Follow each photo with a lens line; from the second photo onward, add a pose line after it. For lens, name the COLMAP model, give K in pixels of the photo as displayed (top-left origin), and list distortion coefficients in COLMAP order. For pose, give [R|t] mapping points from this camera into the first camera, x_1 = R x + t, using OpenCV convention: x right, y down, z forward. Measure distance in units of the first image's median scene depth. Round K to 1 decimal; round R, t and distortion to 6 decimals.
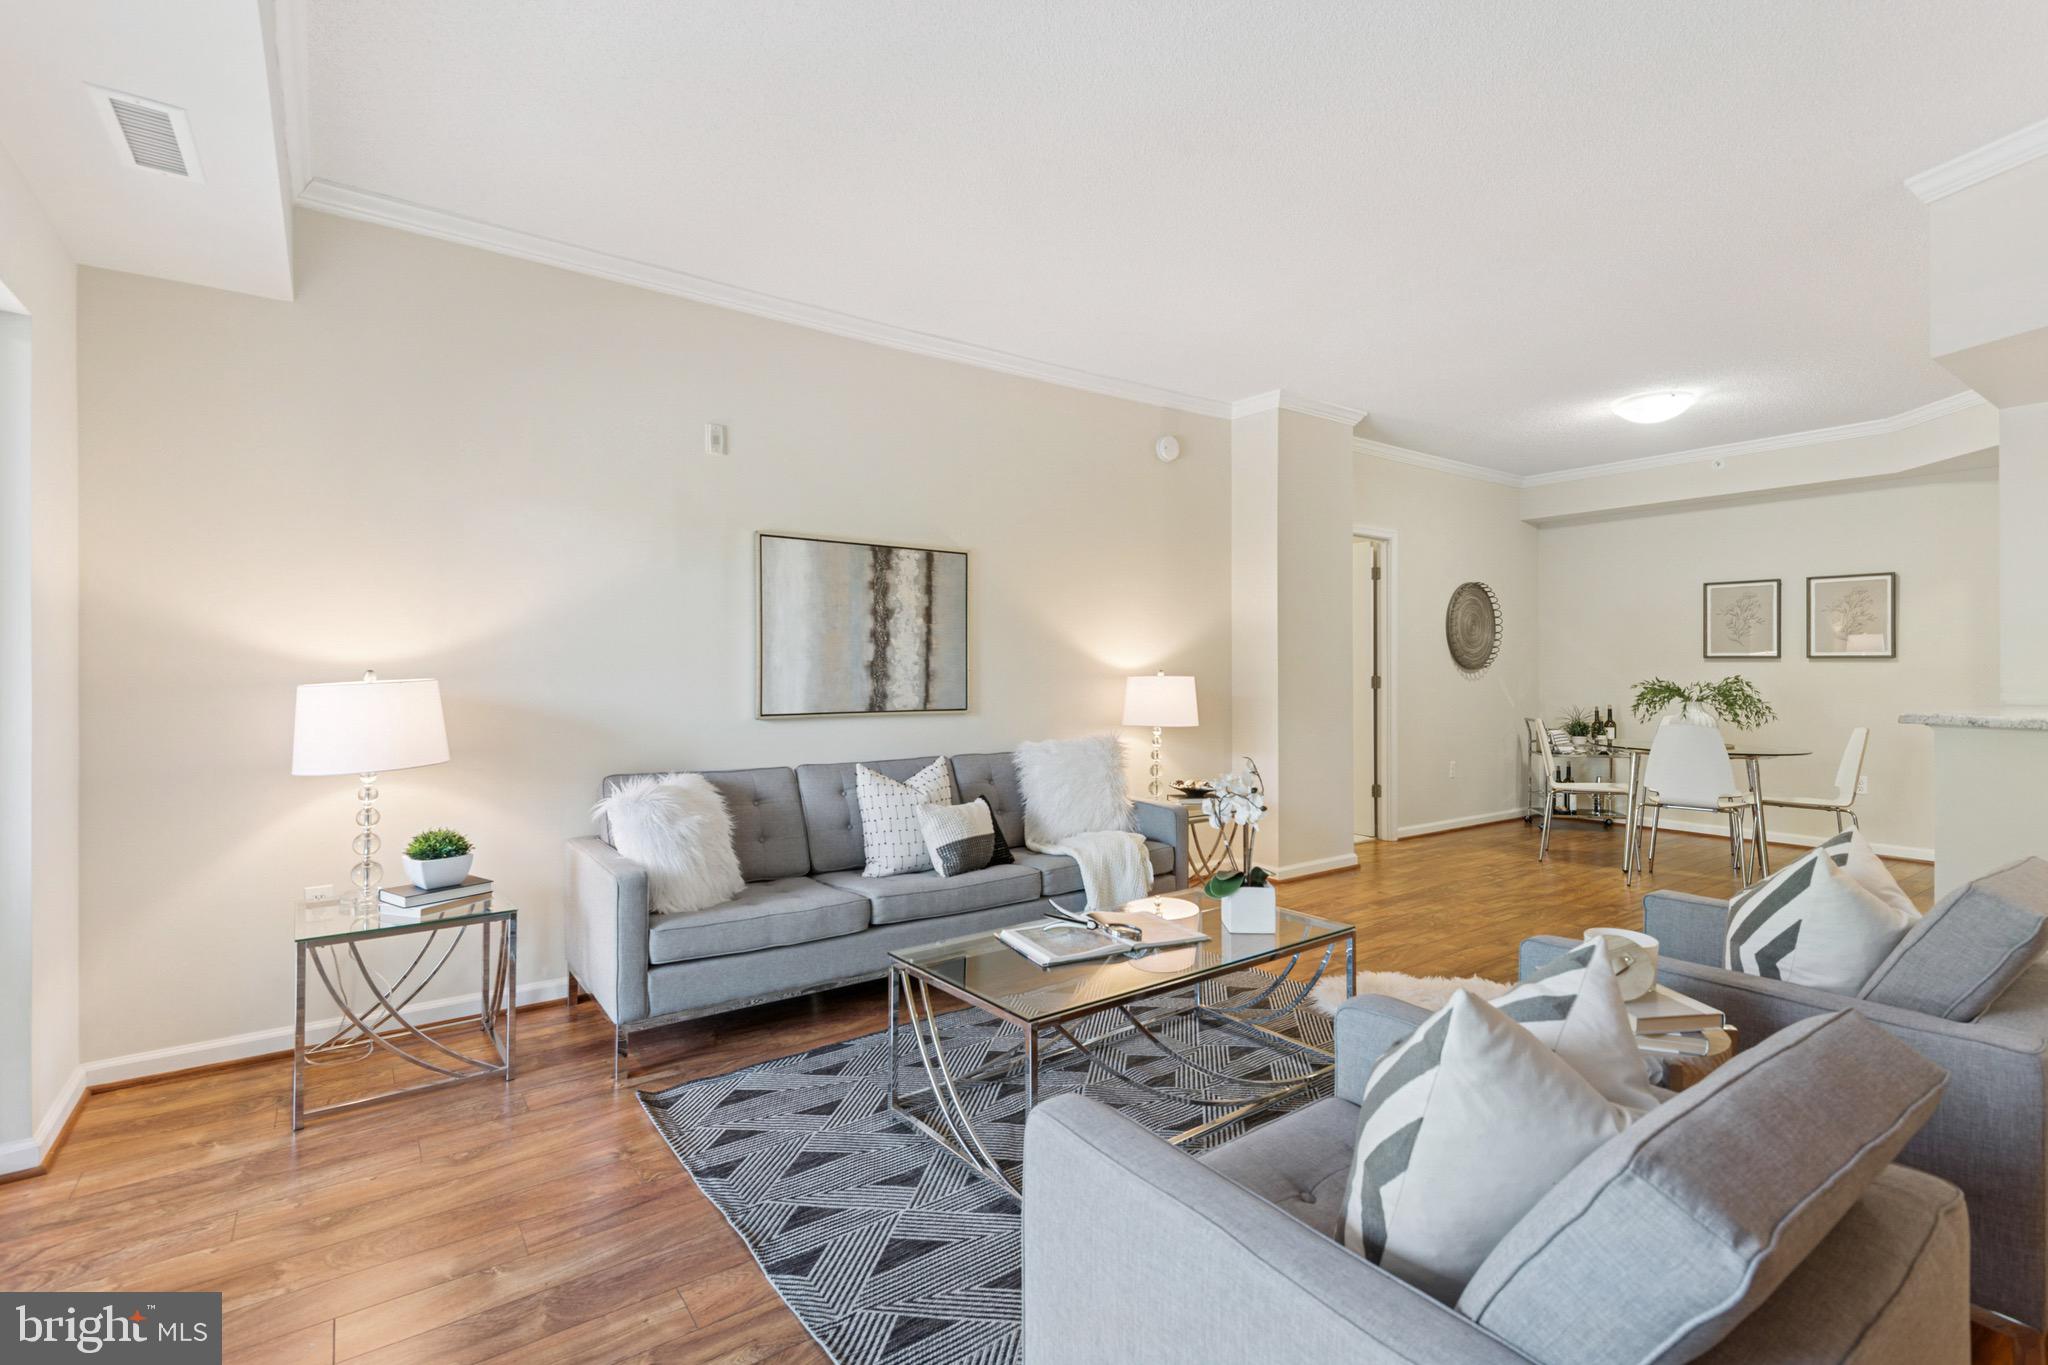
lens RADIAL K [[962.6, 0, 1035.6], [0, 962.6, 661.5], [0, 0, 1]] dist [0.049363, -0.022997]
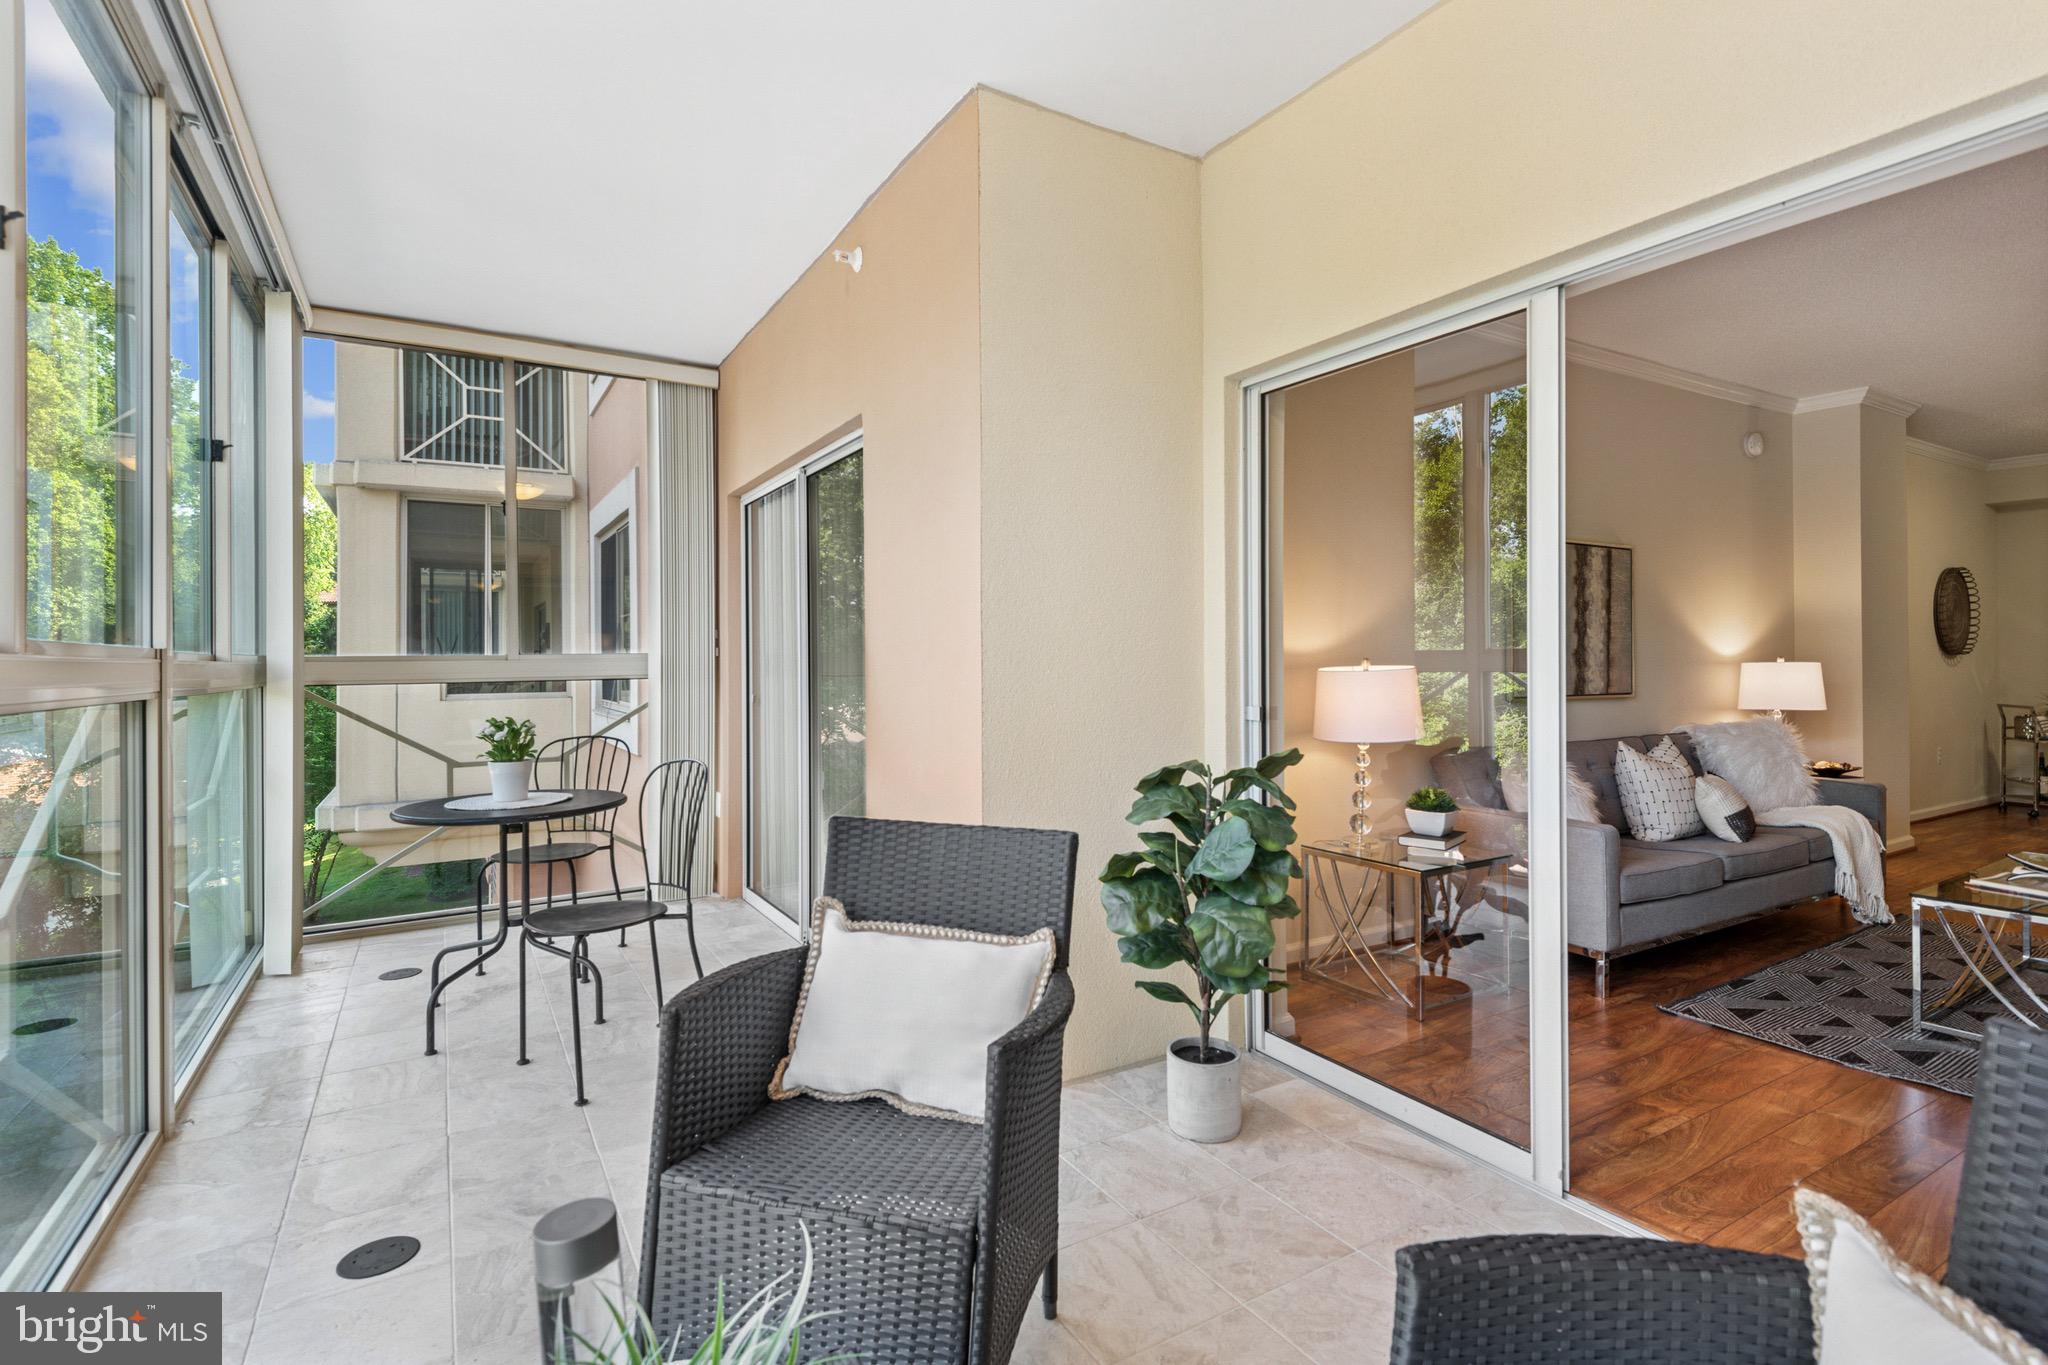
lens RADIAL K [[1003.0, 0, 1028.5], [0, 1003.0, 663.3], [0, 0, 1]] dist [-0.001788, -0.000945]
pose [[0.995225, -0.006478, -0.097388, -0.659453], [0.007332, 0.999938, 0.008410, 0.001220], [0.097327, -0.009083, 0.995211, -0.189638]]
